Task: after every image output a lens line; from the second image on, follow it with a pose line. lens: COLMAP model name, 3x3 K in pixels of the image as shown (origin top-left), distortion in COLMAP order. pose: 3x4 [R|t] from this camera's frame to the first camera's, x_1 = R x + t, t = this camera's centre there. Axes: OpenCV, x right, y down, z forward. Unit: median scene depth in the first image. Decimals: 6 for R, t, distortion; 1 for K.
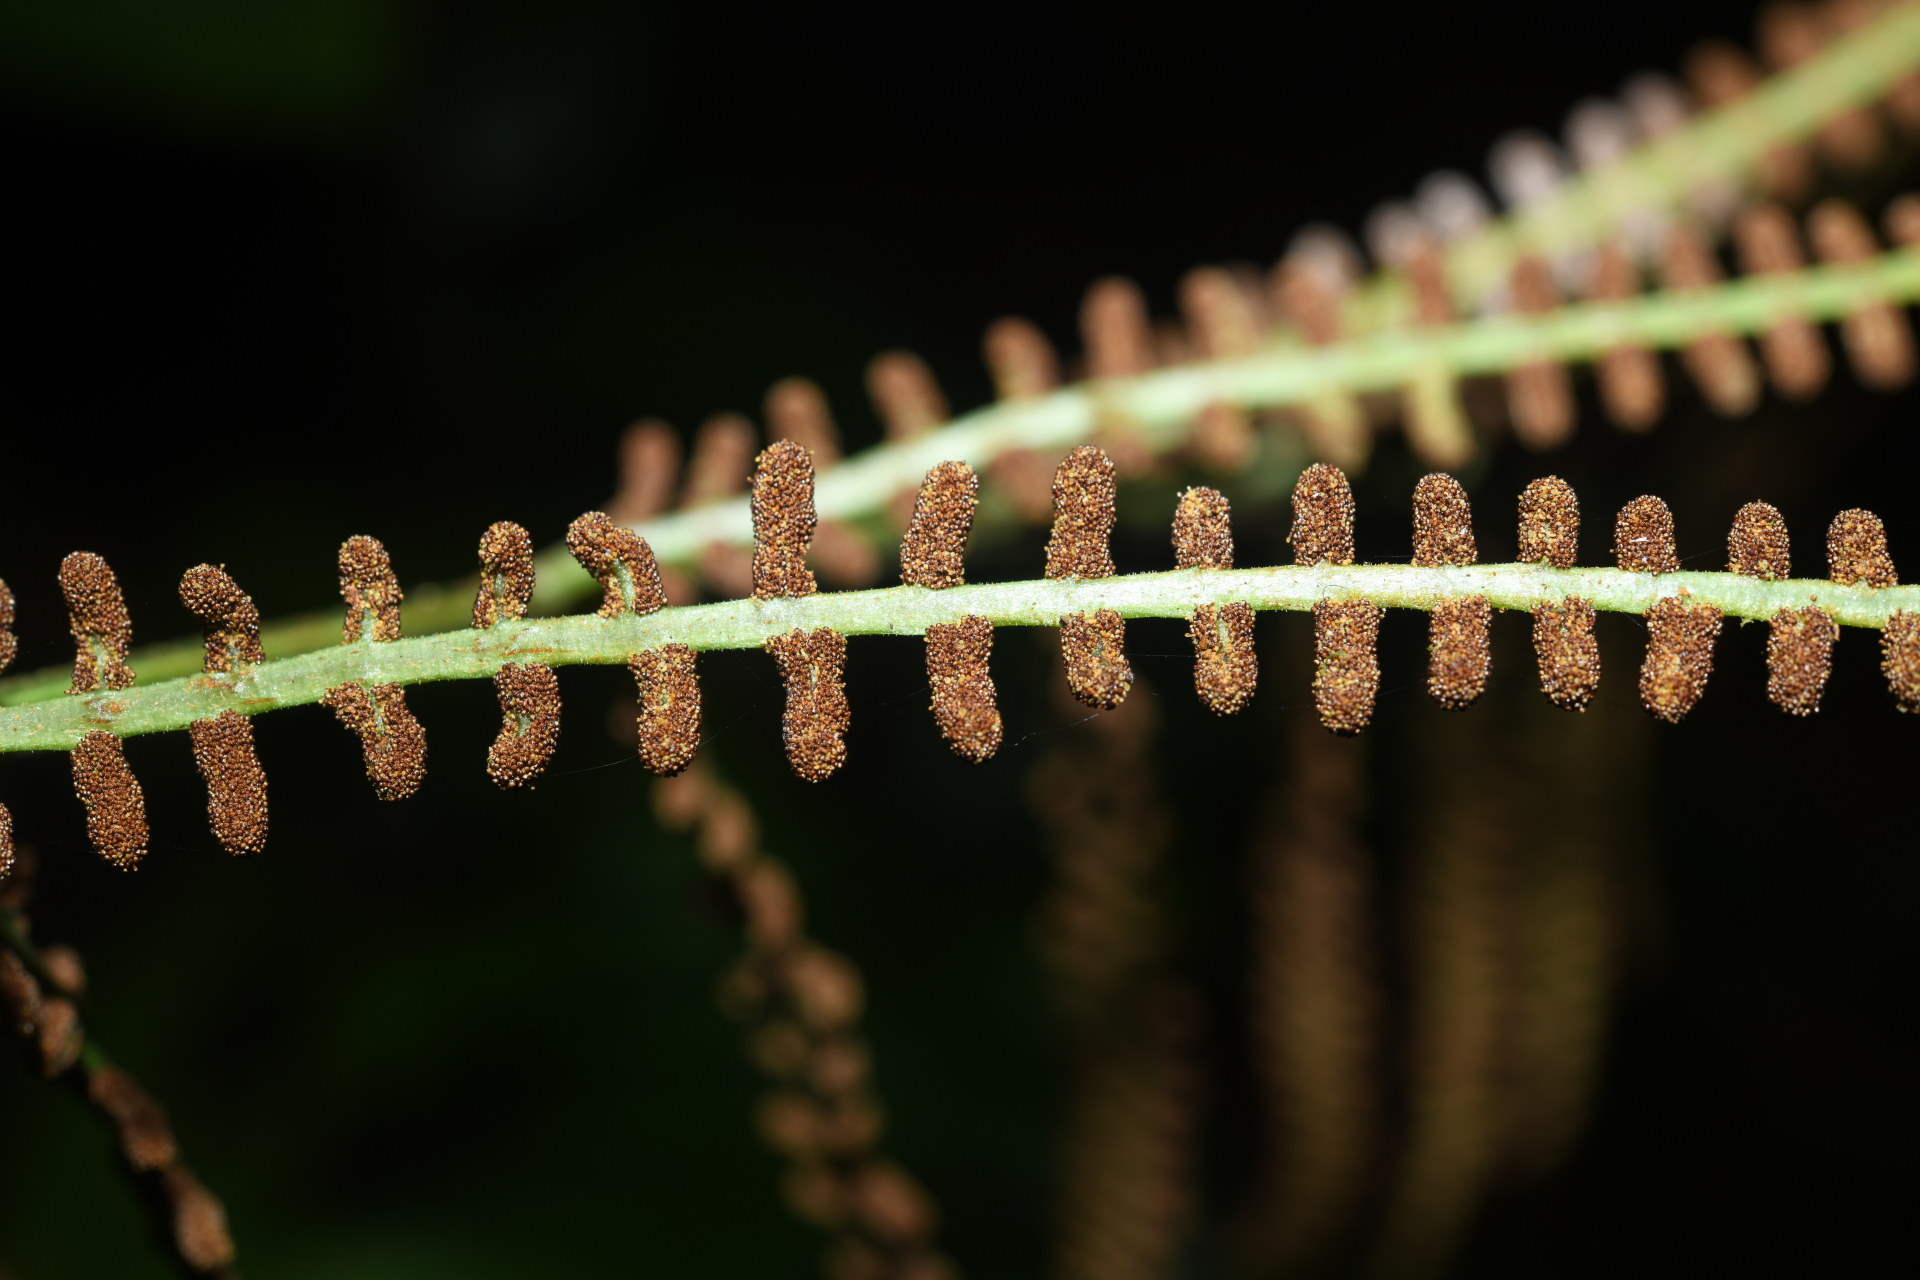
lens RADIAL K [[3821.3, 0, 964.0], [0, 3821.3, 641.0], [0, 0, 1]] dist [-0.065394, 0.000000]
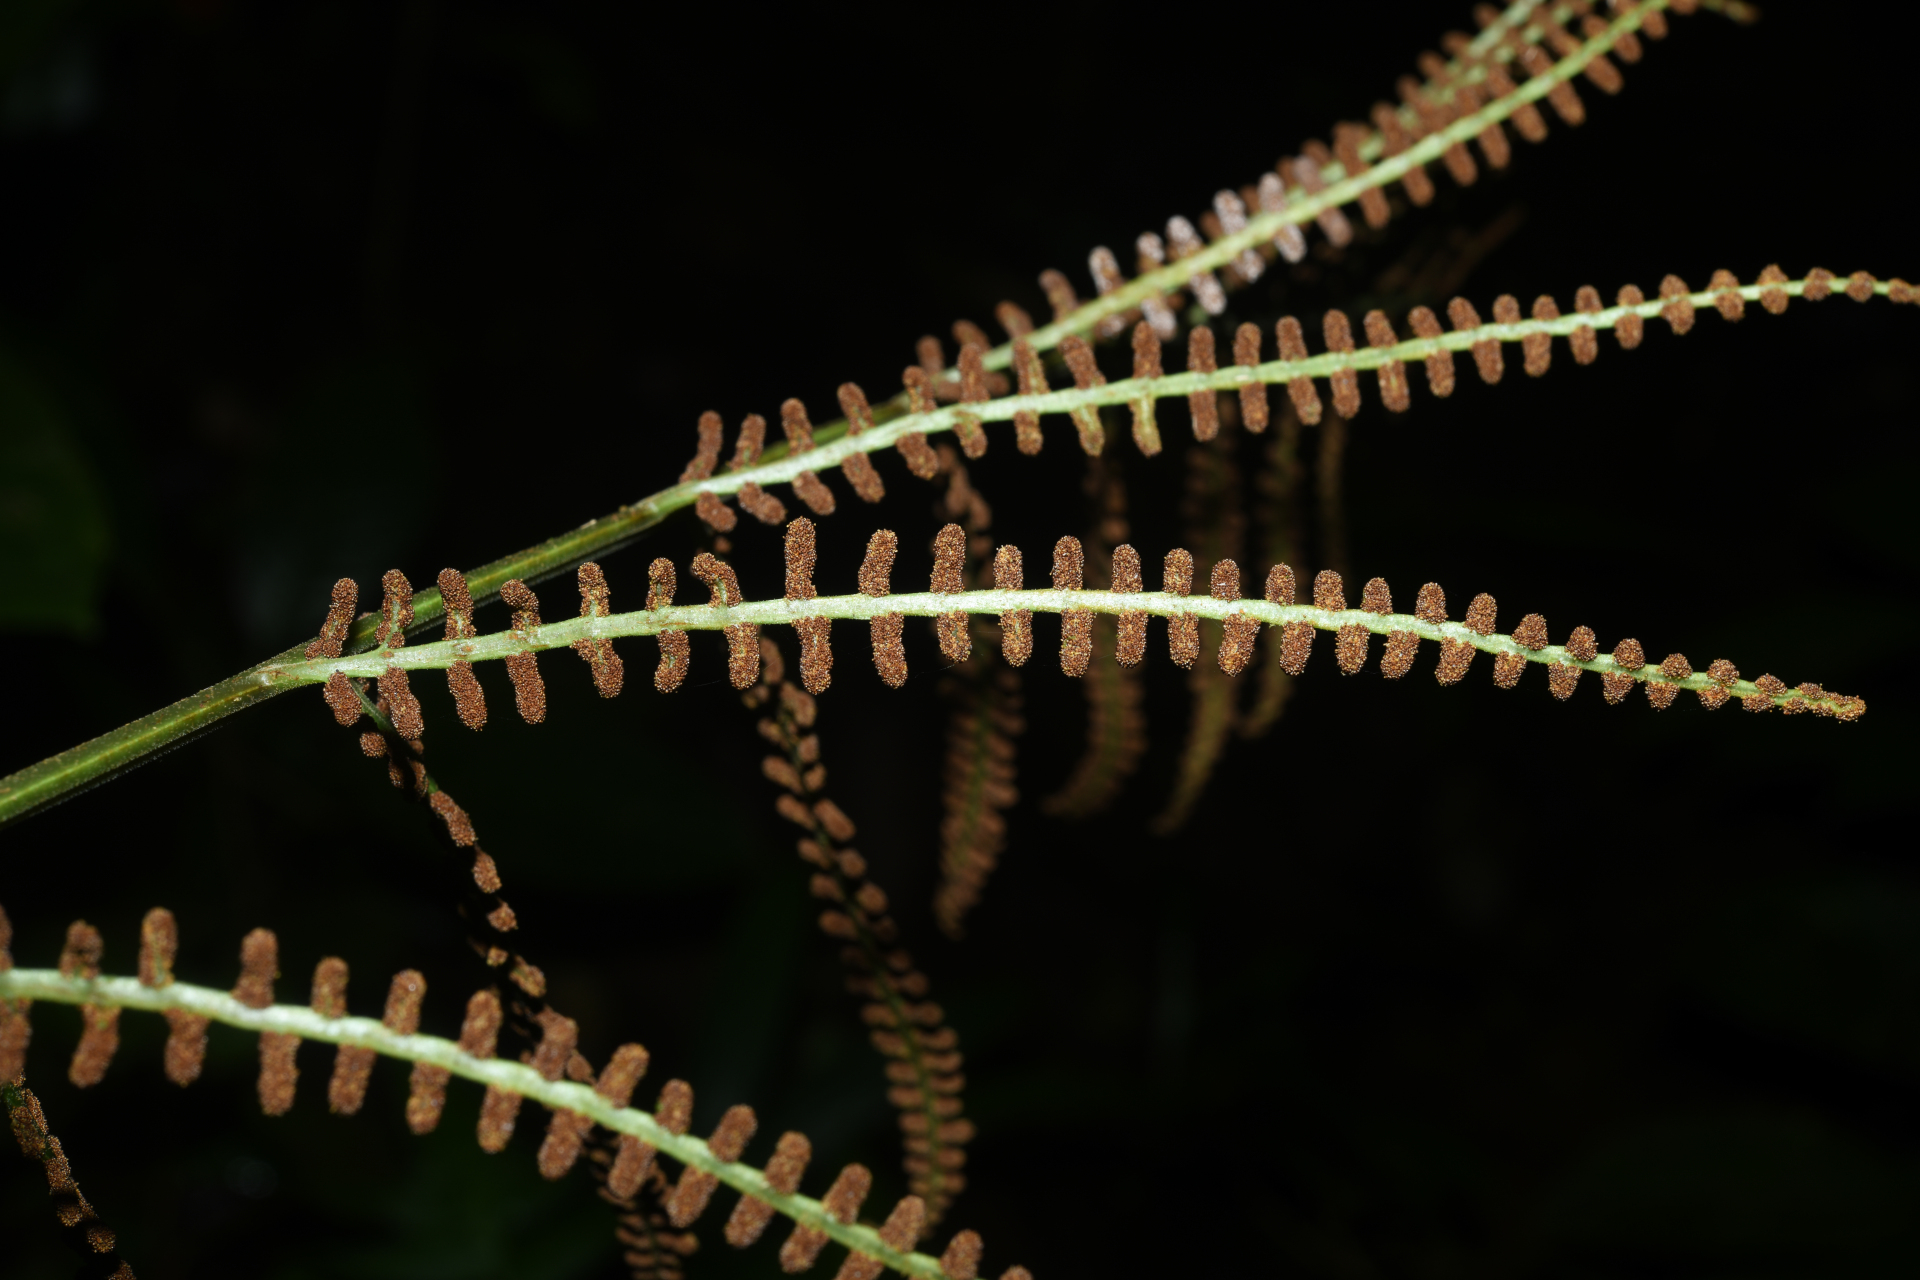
lens RADIAL K [[3839.1, 0, 957.5], [0, 3839.1, 639.7], [0, 0, 1]] dist [-0.002060, 0.000000]
pose [[0.999200, 0.016293, 0.036511, -0.038256], [-0.023082, 0.980718, 0.194061, -0.389051], [-0.032645, -0.194749, 0.980310, -1.005347]]
